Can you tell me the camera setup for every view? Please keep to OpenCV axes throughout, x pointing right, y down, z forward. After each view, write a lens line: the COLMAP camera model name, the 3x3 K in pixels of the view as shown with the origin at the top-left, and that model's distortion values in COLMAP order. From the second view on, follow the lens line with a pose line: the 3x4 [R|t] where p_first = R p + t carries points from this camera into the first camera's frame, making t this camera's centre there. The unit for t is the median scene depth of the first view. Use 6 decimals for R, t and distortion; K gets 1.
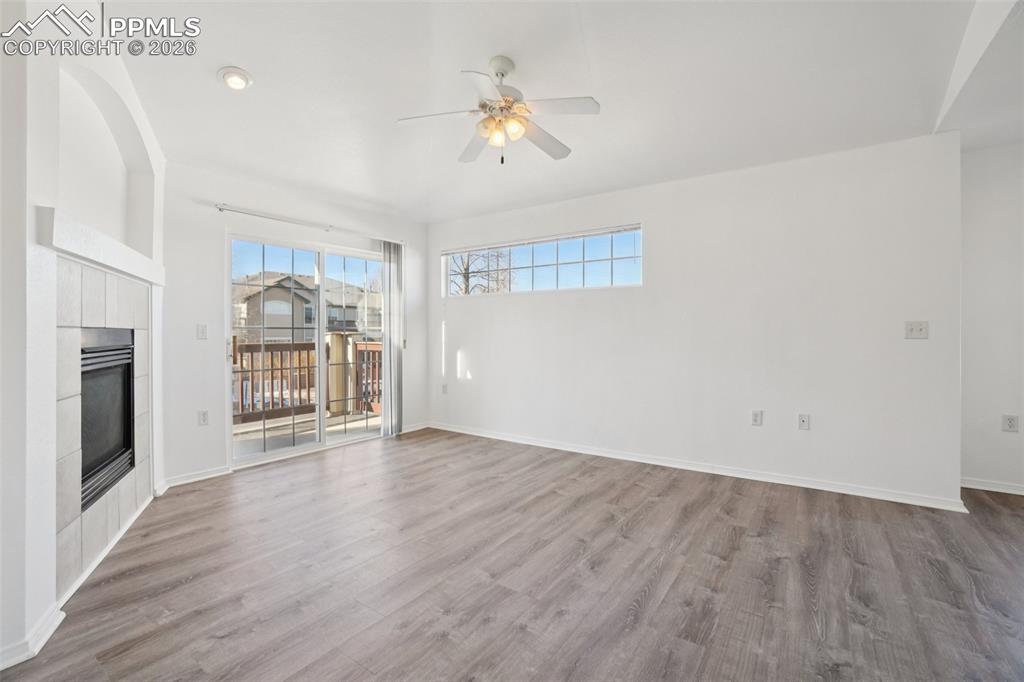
lens RADIAL K [[454.0, 0, 505.1], [0, 454.0, 335.3], [0, 0, 1]] dist [-0.063432, 0.022693]
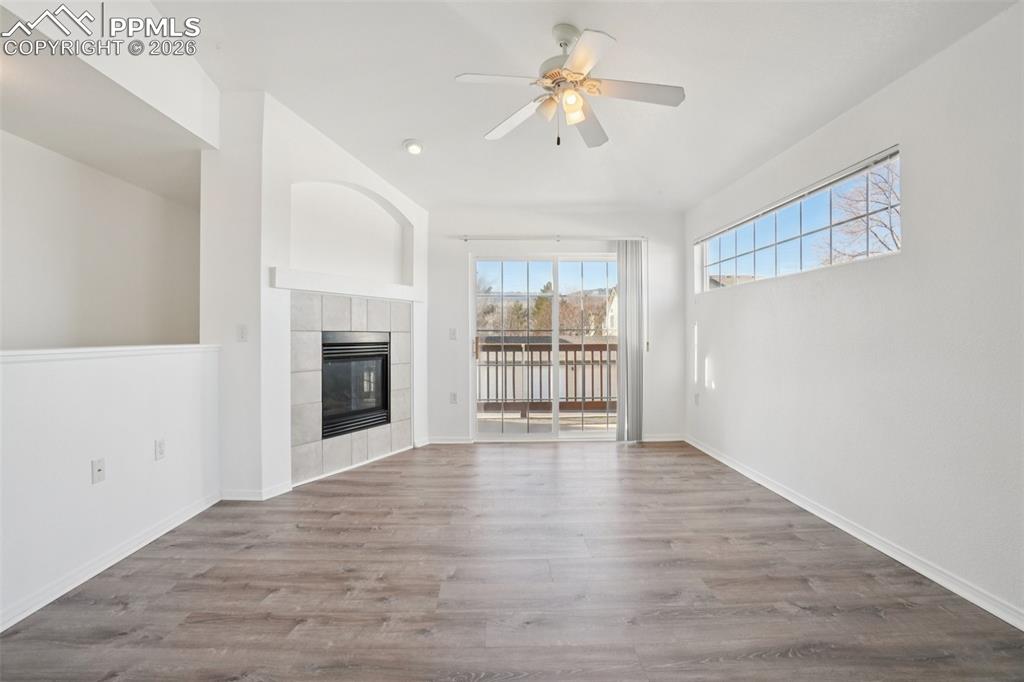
lens RADIAL K [[454.0, 0, 505.1], [0, 454.0, 335.3], [0, 0, 1]] dist [-0.063432, 0.022693]
pose [[0.597946, -0.001279, -0.801535, 0.610418], [-0.003141, 0.999987, -0.003939, 0.001688], [0.801530, 0.004873, 0.597934, 0.359313]]
